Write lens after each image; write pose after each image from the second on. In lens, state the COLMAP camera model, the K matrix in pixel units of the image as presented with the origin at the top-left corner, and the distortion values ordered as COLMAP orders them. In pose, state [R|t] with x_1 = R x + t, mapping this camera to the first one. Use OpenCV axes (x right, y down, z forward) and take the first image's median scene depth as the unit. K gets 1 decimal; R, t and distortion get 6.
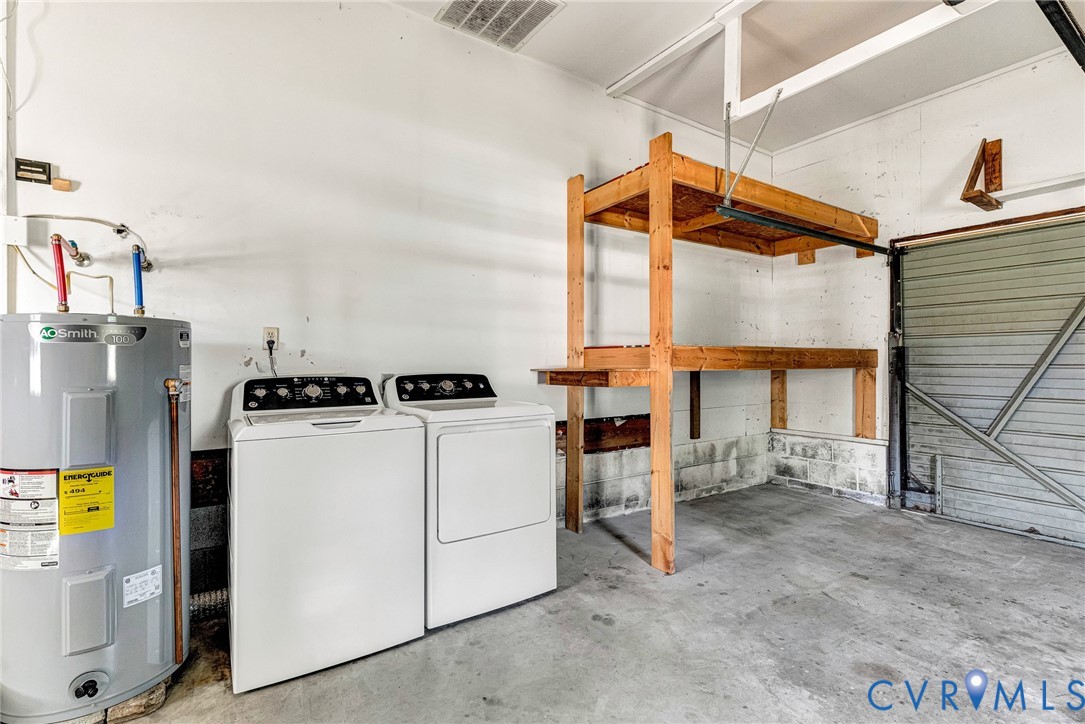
lens RADIAL K [[507.4, 0, 542.5], [0, 507.4, 362.0], [0, 0, 1]] dist [0.004071, -0.000046]
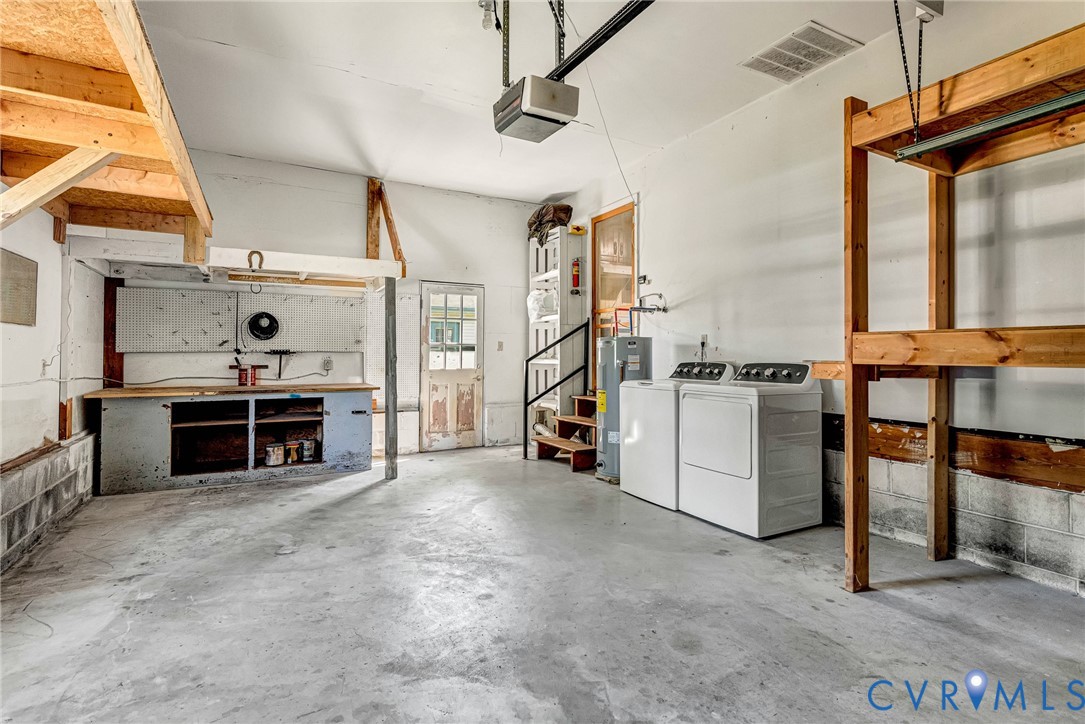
lens RADIAL K [[520.2, 0, 527.1], [0, 520.2, 353.9], [0, 0, 1]] dist [-0.000280, -0.000374]
pose [[-0.126255, -0.001544, -0.991997, 1.147778], [-0.002082, 0.999997, -0.001291, 0.003044], [0.991996, 0.001902, -0.126258, 0.516463]]
